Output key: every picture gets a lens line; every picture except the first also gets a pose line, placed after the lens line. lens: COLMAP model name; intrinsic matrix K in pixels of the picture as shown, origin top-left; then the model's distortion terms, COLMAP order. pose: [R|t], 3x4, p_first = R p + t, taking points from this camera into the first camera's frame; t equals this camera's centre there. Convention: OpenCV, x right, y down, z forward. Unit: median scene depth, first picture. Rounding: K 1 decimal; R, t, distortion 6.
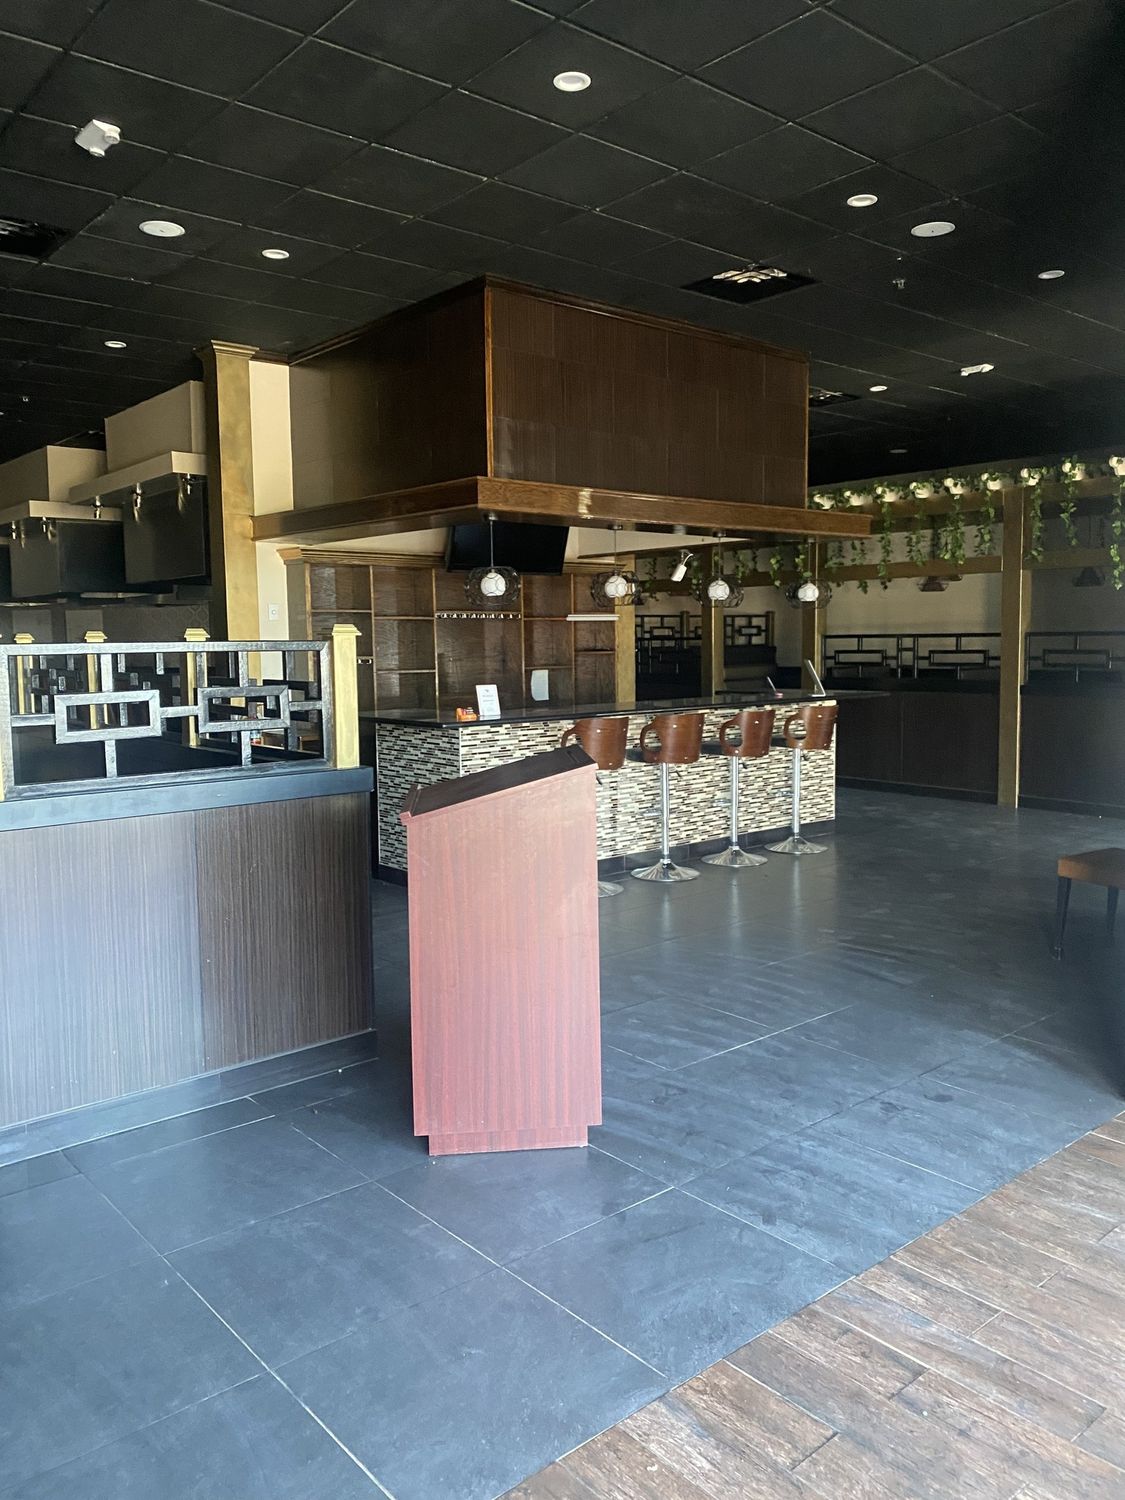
lens RADIAL K [[1209.7, 0, 562.5], [0, 1209.7, 750.0], [0, 0, 1]] dist [0.007878, 0.002753]
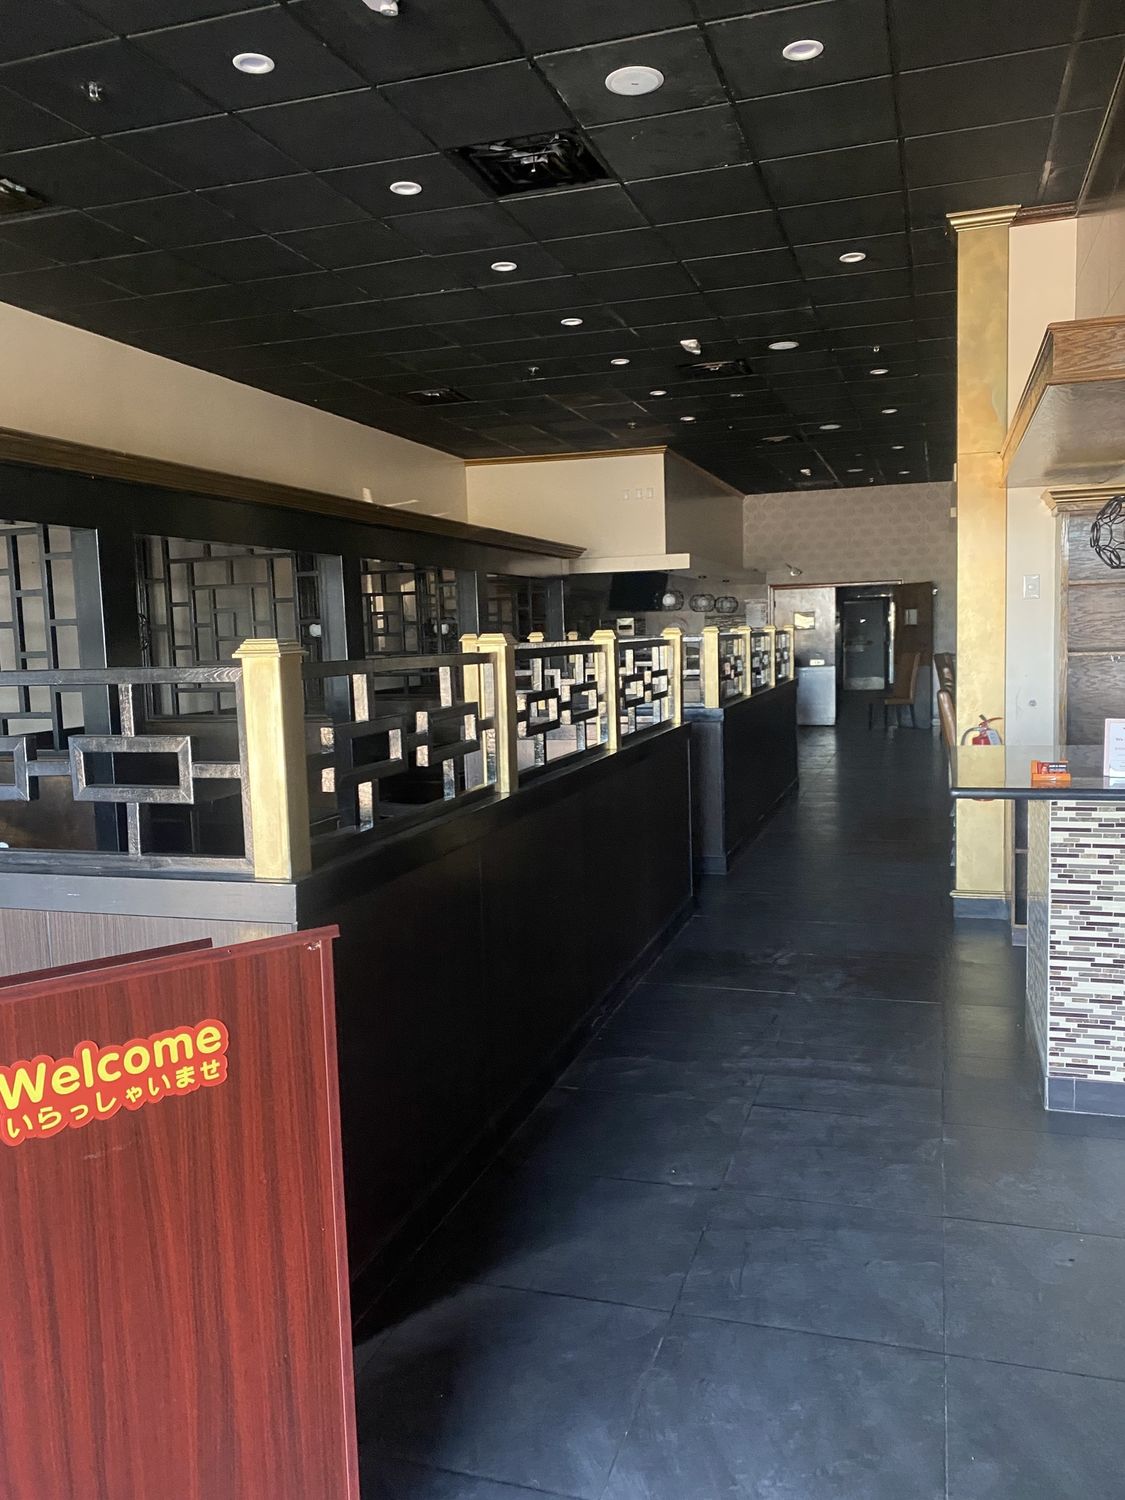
lens RADIAL K [[1209.7, 0, 562.5], [0, 1209.7, 750.0], [0, 0, 1]] dist [0.007878, 0.002753]
pose [[0.556246, 0.065251, -0.828452, 0.246846], [-0.043905, 0.997828, 0.049113, -0.056496], [0.829857, 0.009054, 0.557903, 0.505143]]
